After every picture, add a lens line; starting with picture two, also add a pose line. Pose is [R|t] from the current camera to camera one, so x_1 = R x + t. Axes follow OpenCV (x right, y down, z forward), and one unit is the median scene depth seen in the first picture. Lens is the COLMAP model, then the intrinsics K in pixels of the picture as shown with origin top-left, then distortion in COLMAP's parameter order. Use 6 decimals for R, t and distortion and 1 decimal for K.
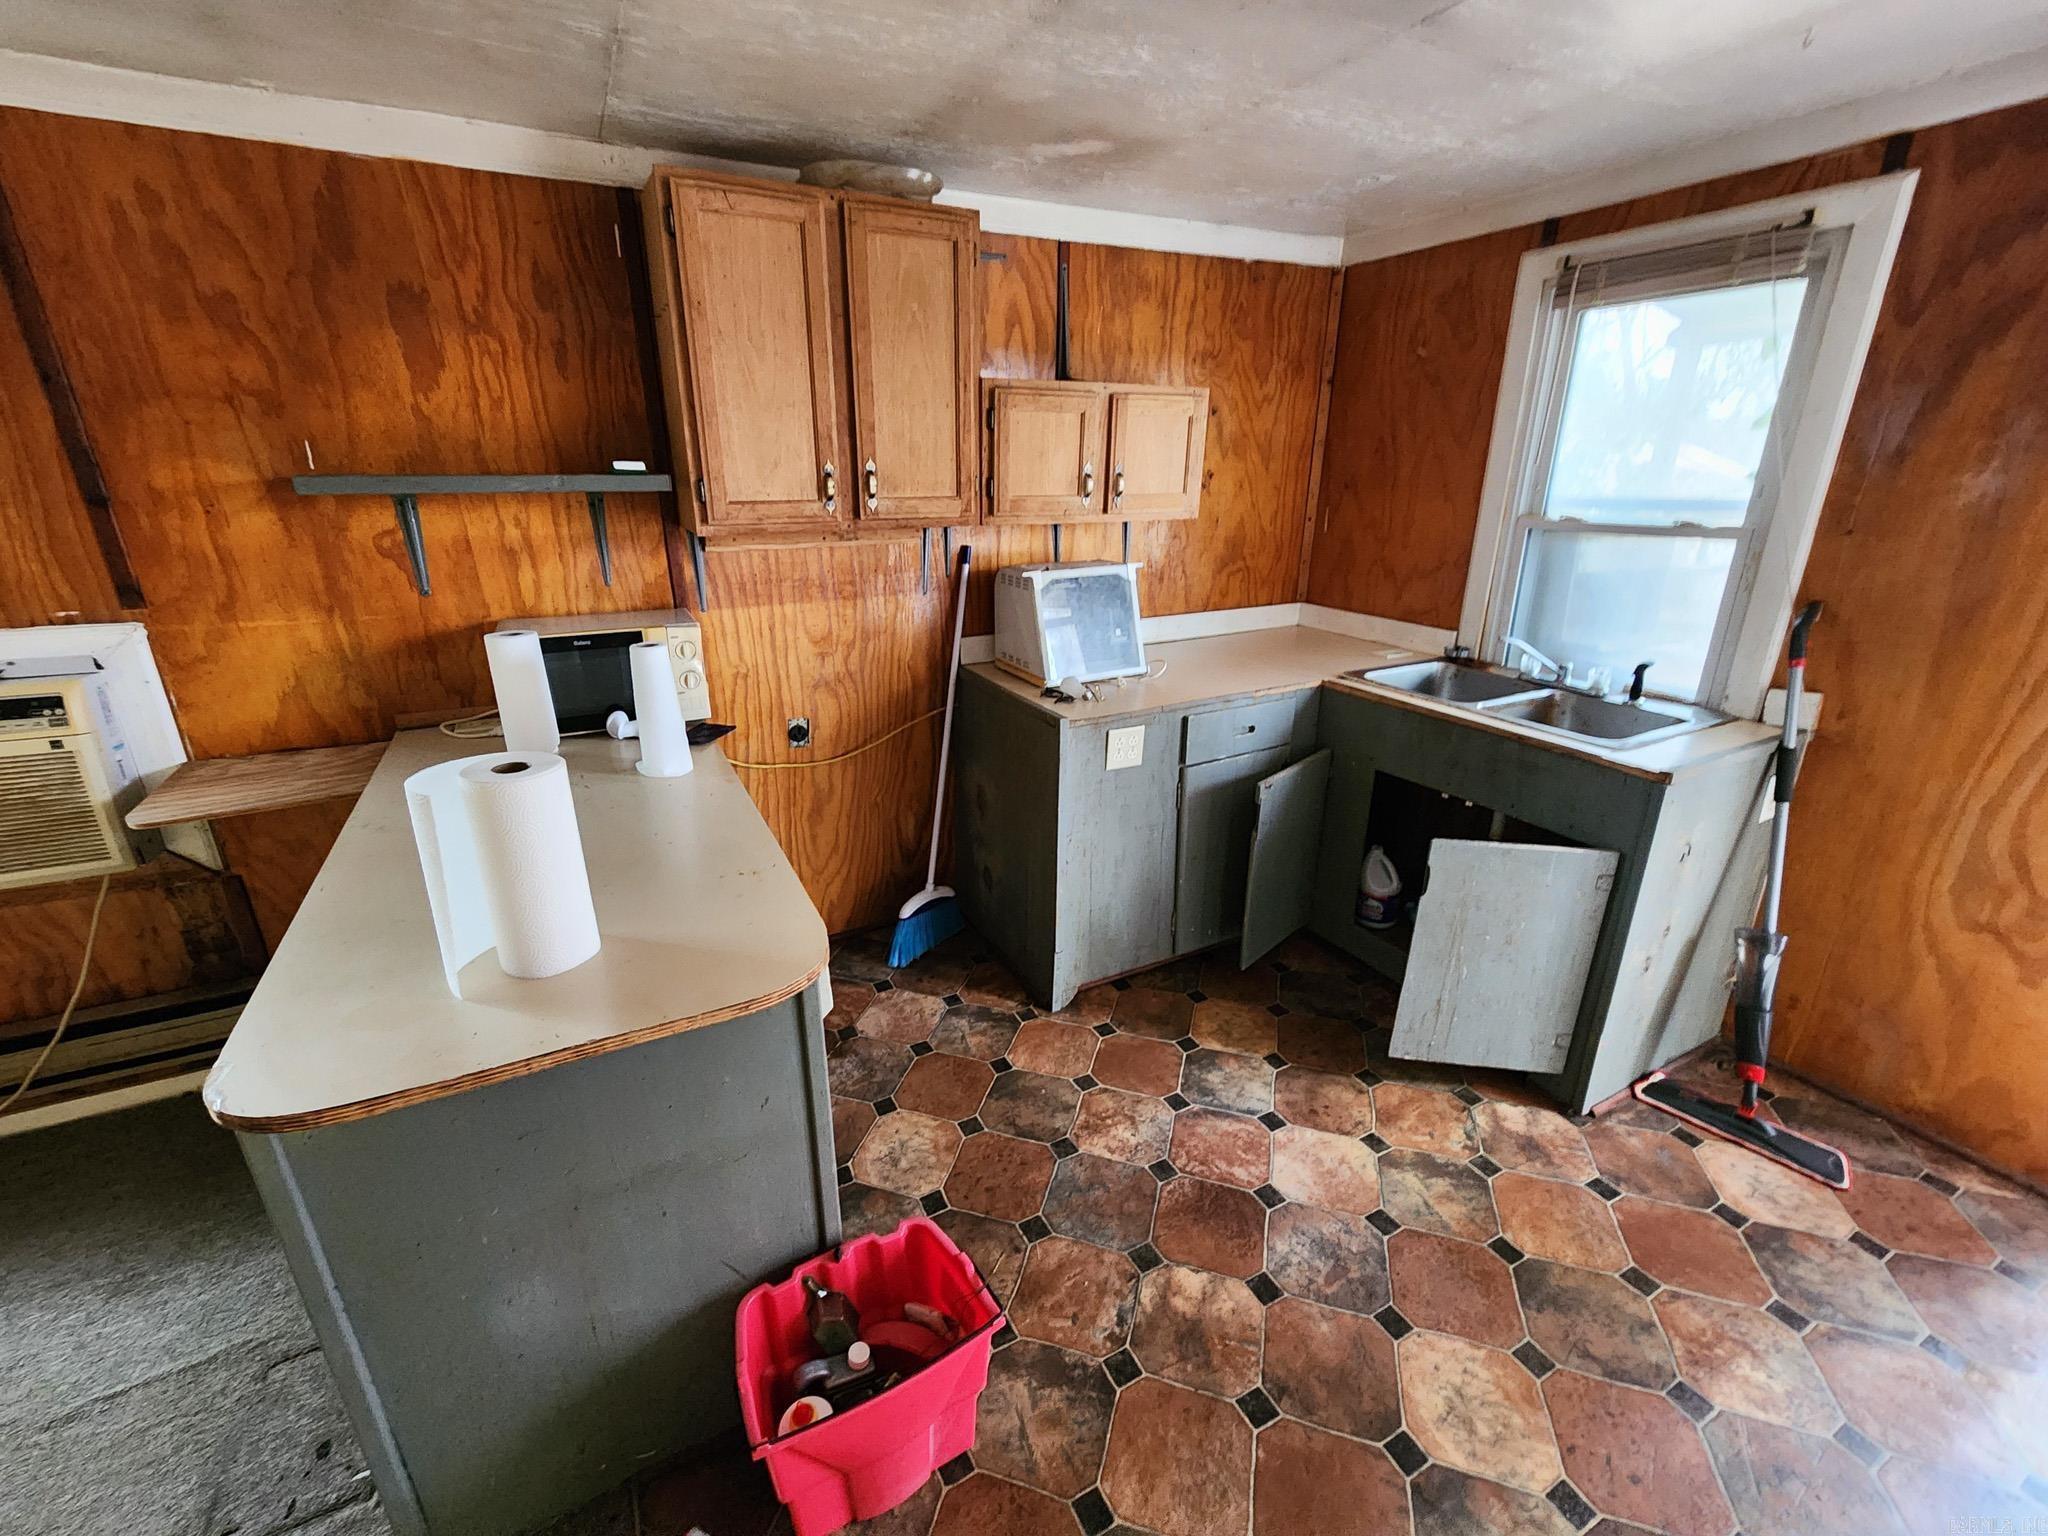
lens RADIAL K [[846.9, 0, 1014.9], [0, 846.9, 763.6], [0, 0, 1]] dist [0.002277, -0.000306]
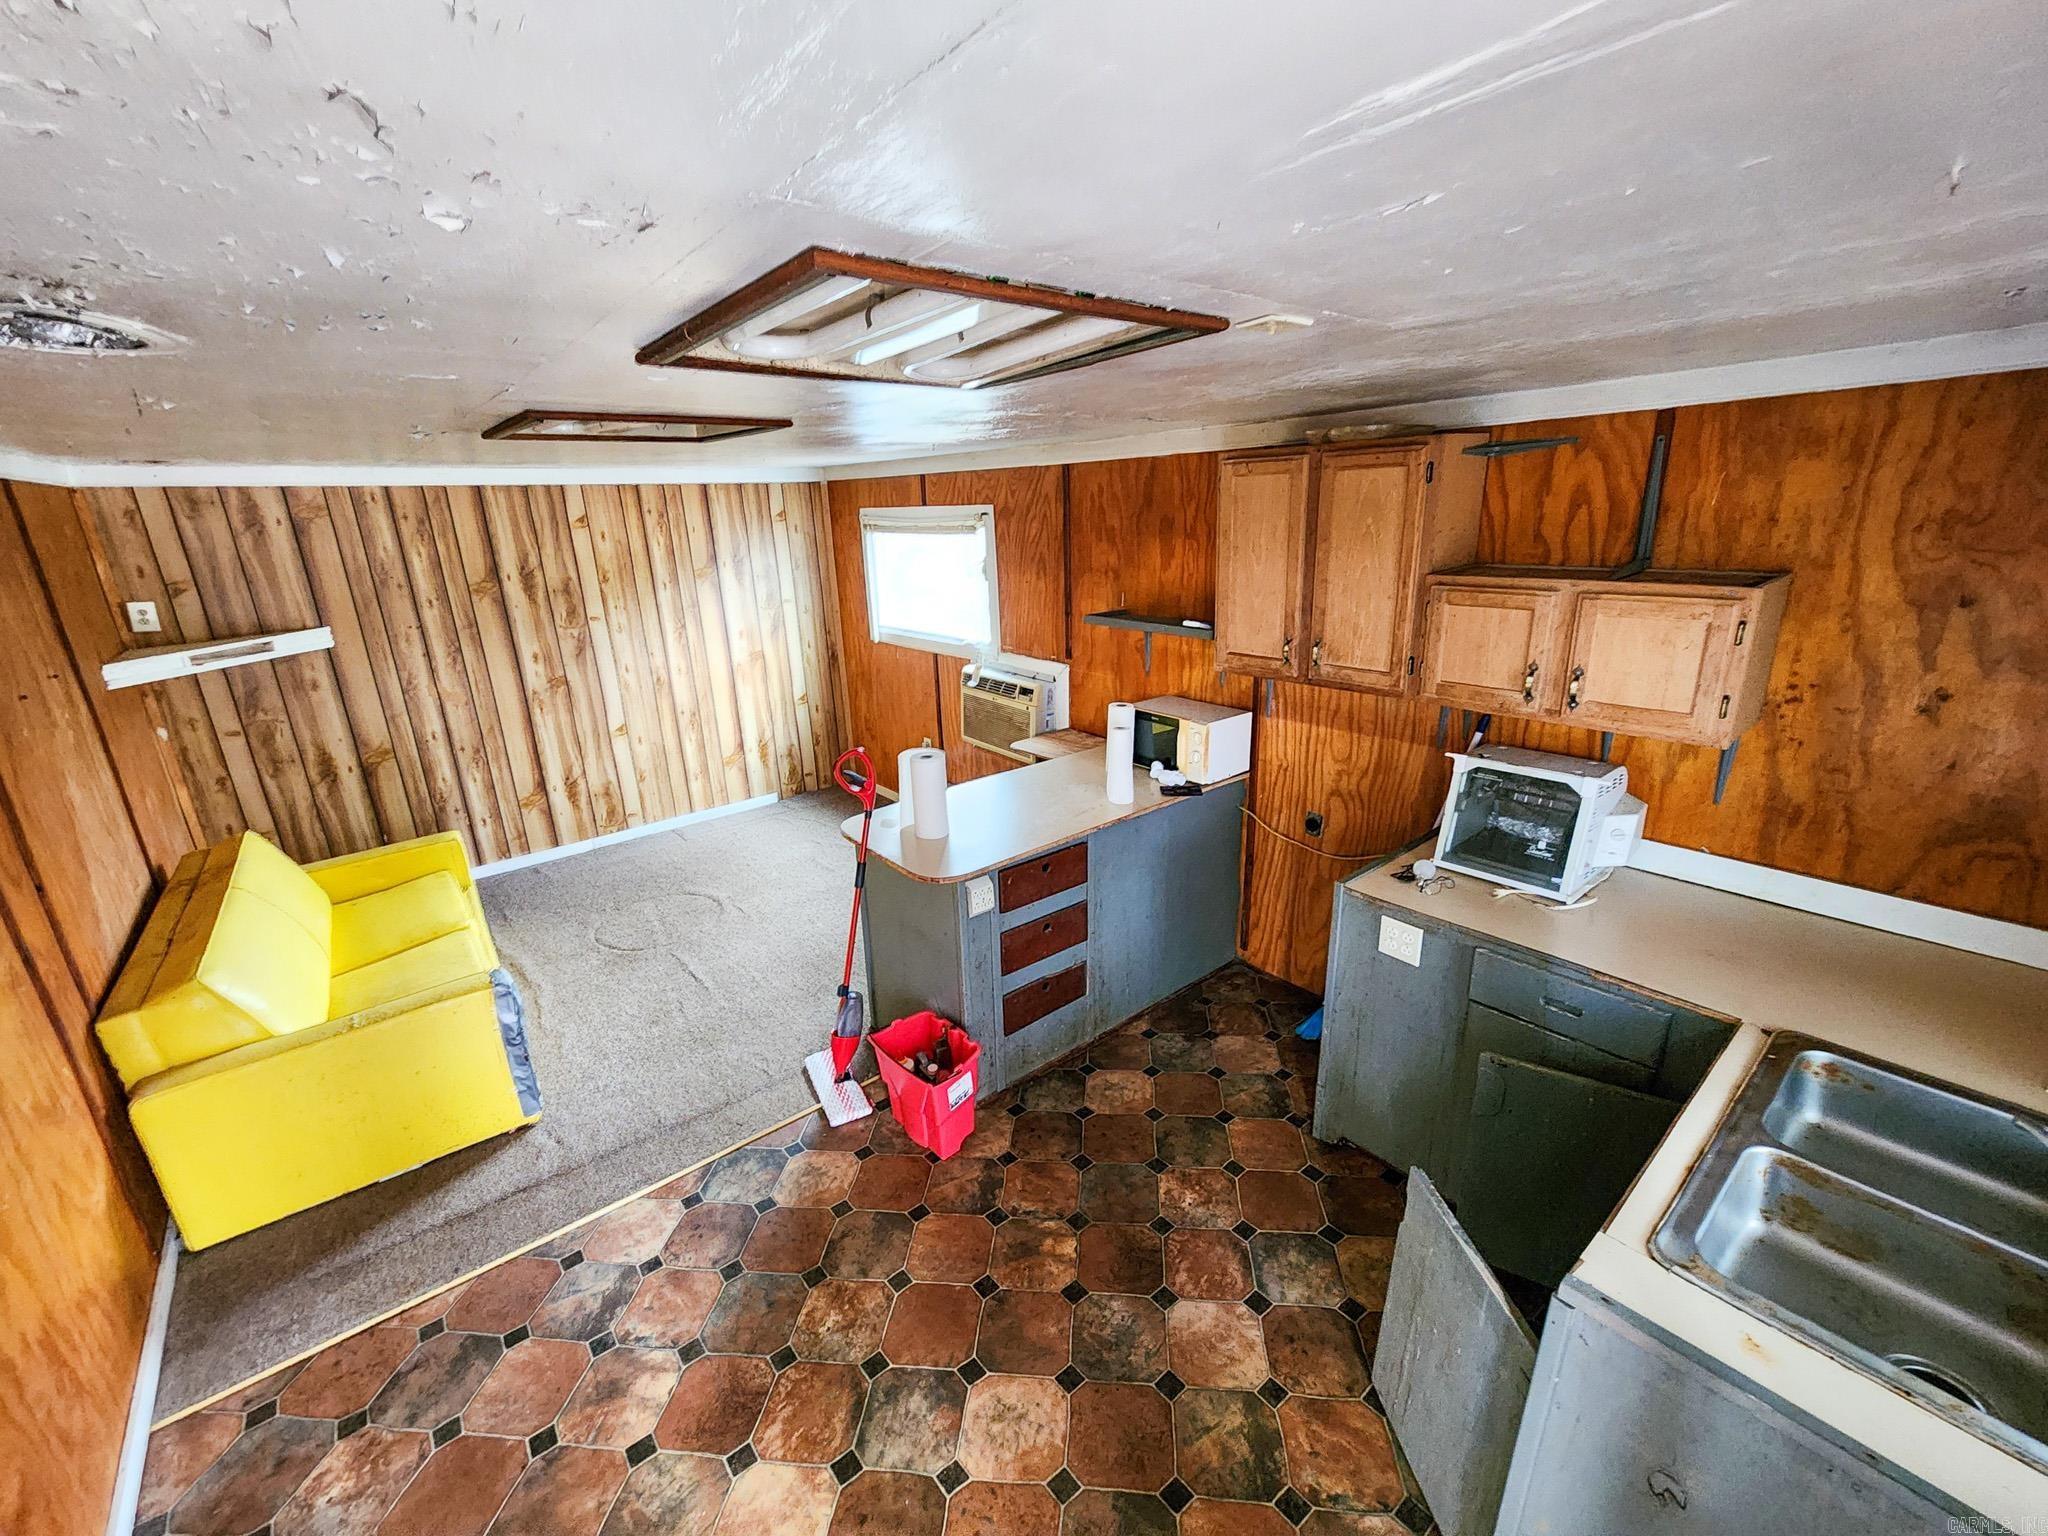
lens RADIAL K [[830.0, 0, 1024.0], [0, 830.0, 768.0], [0, 0, 1]] dist [-0.002385, -0.000276]
pose [[0.221145, 0.287004, -0.932054, 1.011413], [-0.297703, 0.929965, 0.215726, -0.328581], [0.928692, 0.229768, 0.291099, 0.284979]]
